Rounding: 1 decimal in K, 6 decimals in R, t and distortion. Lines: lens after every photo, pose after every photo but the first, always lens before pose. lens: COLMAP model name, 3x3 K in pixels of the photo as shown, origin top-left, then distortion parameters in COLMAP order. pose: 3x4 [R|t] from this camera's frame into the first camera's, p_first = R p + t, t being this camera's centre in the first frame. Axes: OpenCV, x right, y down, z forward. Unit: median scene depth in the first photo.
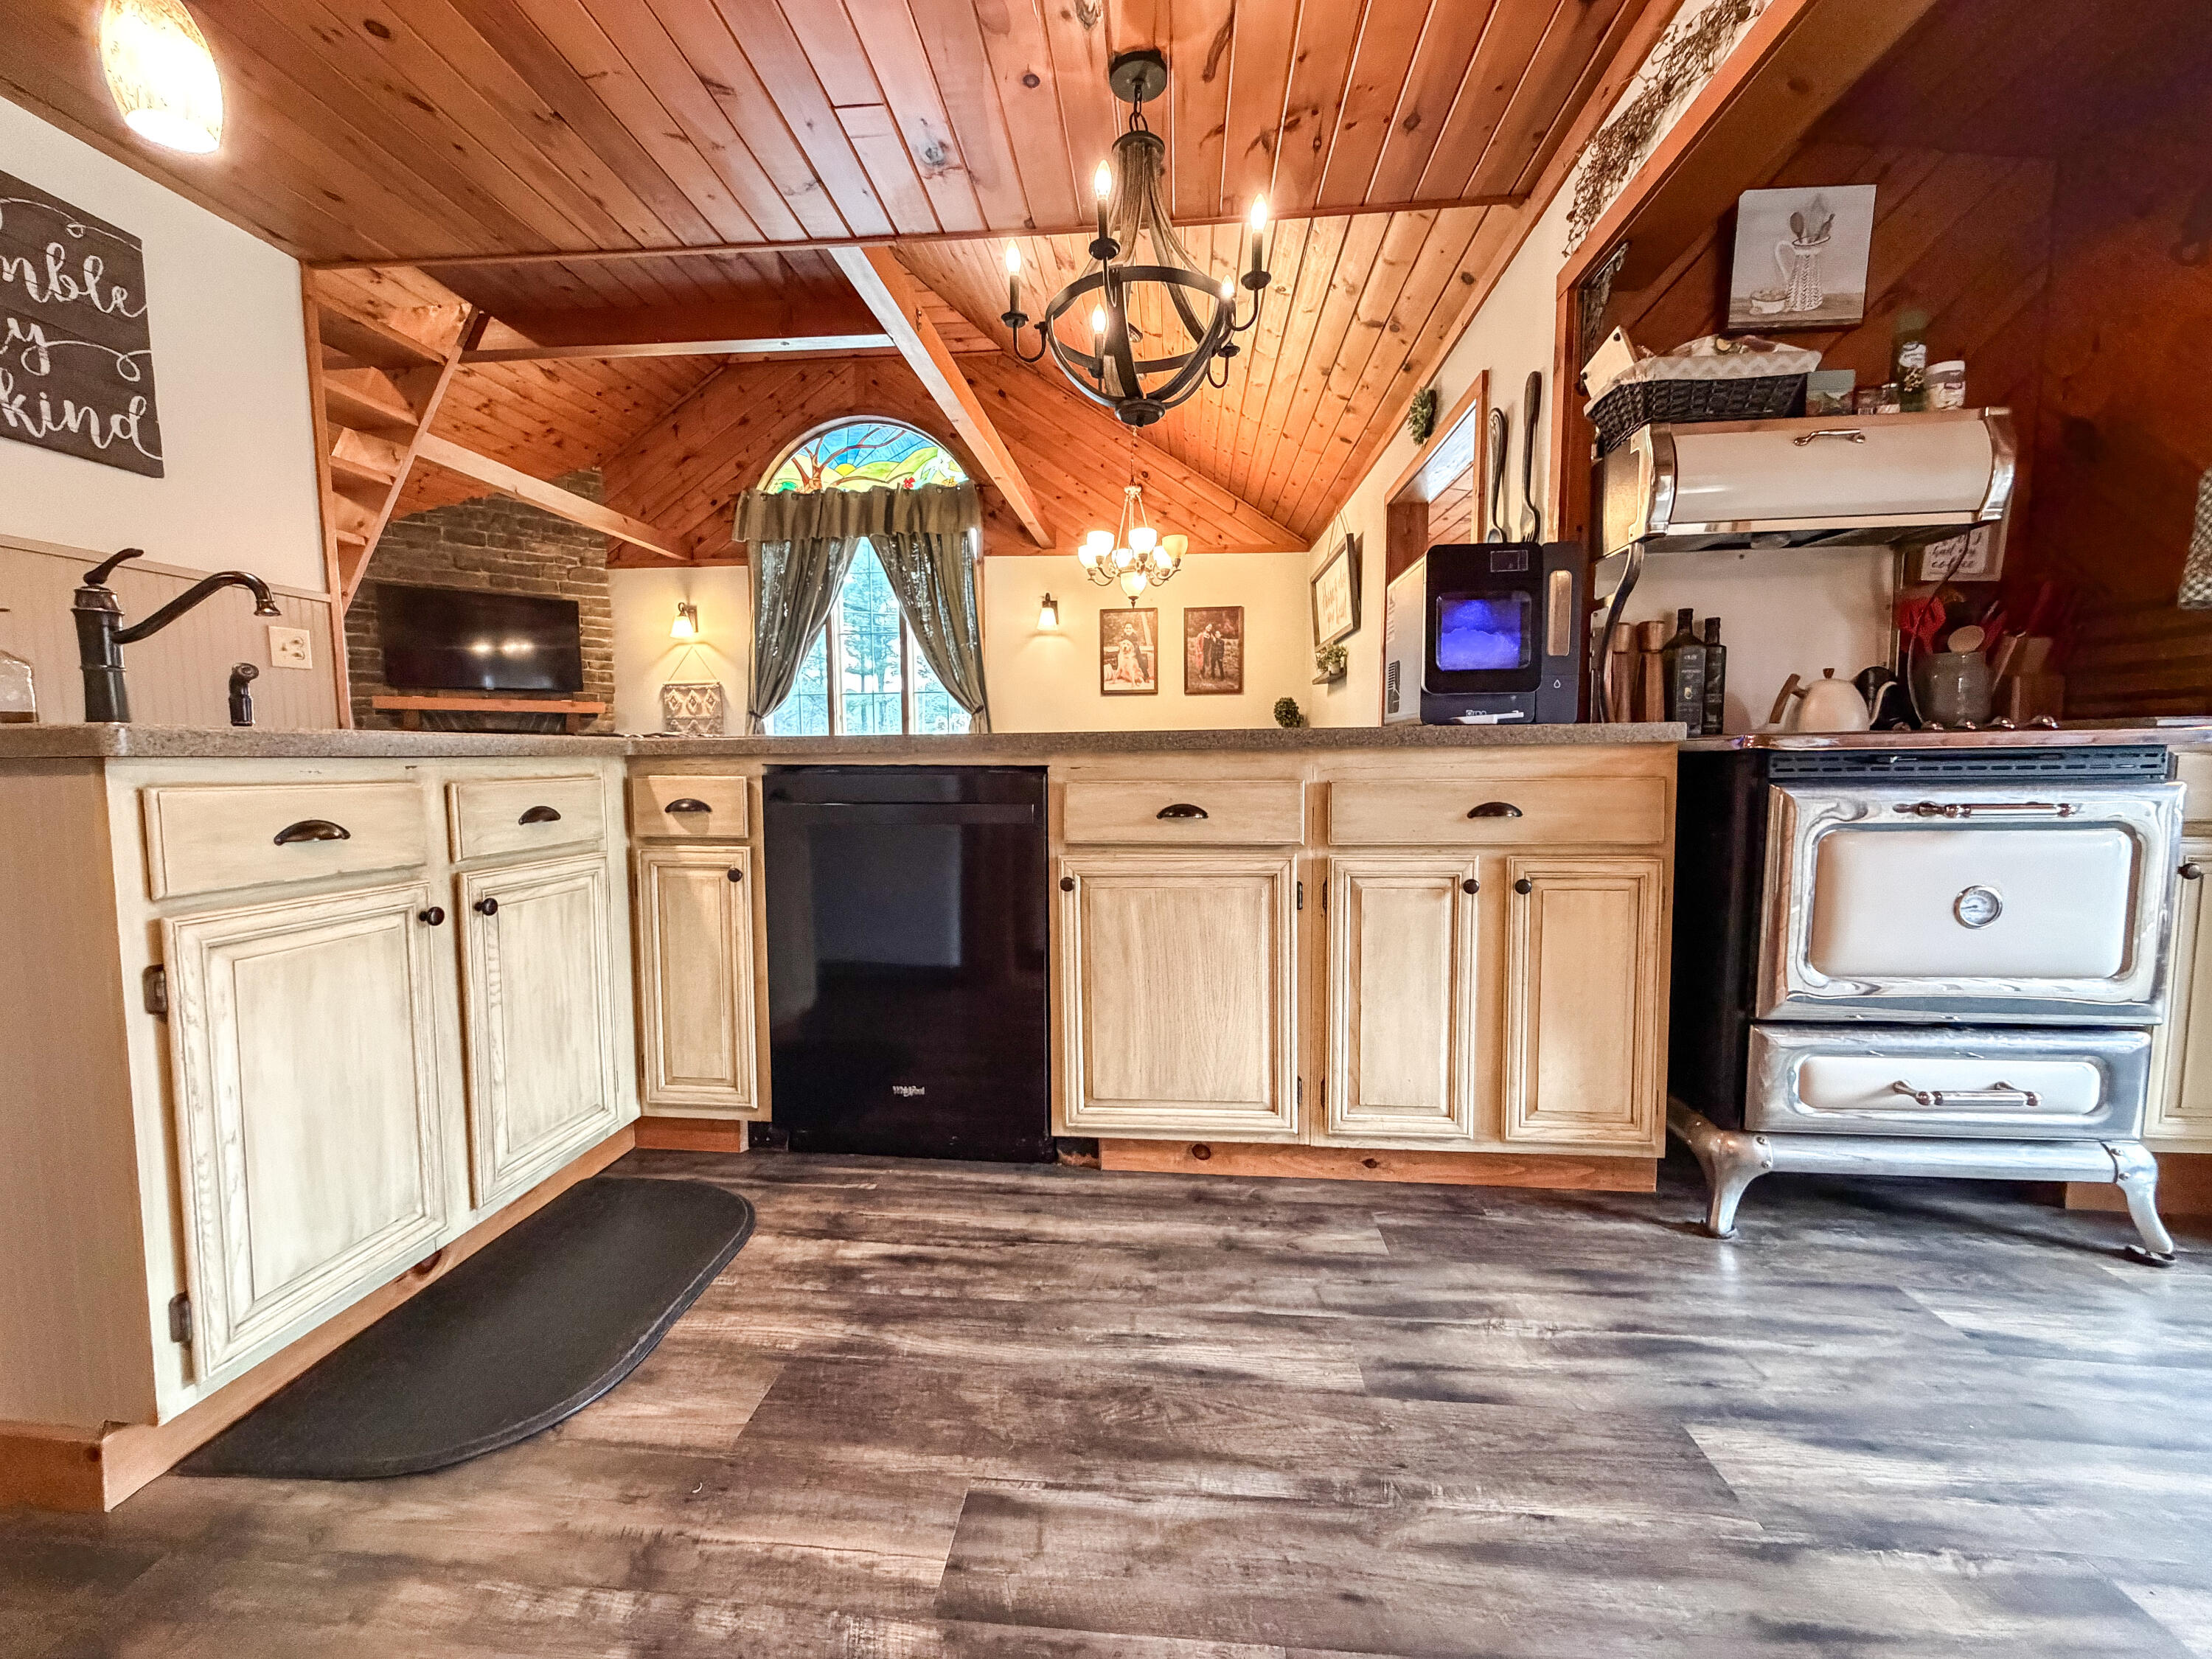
lens RADIAL K [[886.0, 0, 1107.9], [0, 886.0, 829.7], [0, 0, 1]] dist [0.001826, -0.000091]
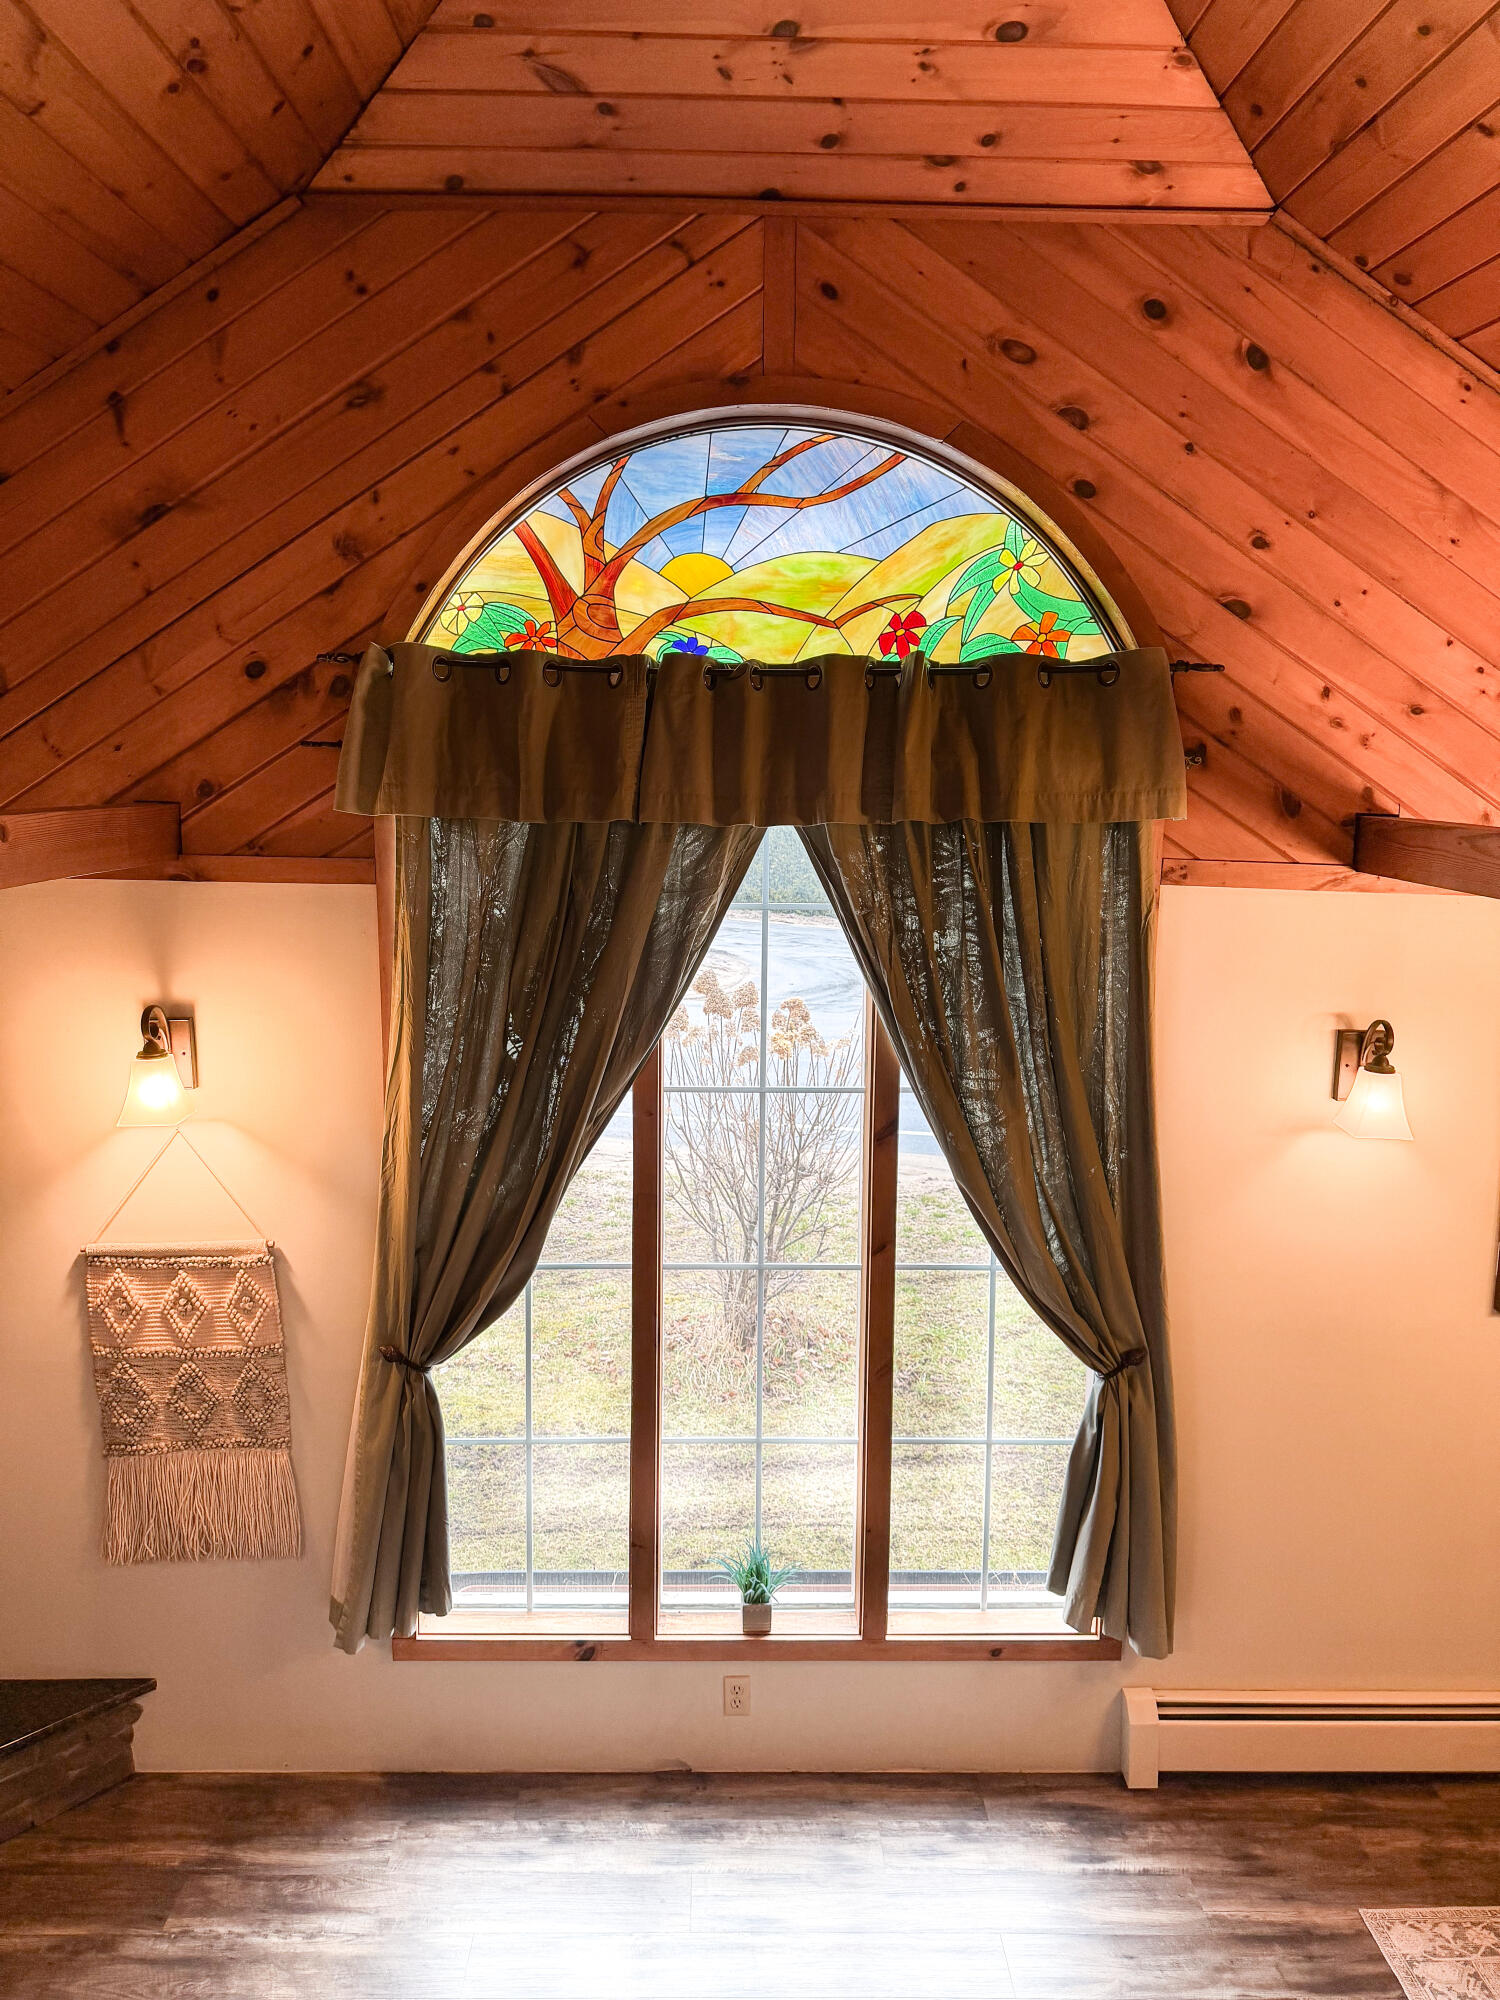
lens RADIAL K [[1440.2, 0, 749.4], [0, 1440.2, 1008.9], [0, 0, 1]] dist [0.021385, -0.009402]
pose [[0.993408, 0.002308, 0.114611, -0.874639], [-0.011665, 0.996643, 0.081031, -0.773315], [-0.114040, -0.081834, 0.990100, 1.282327]]
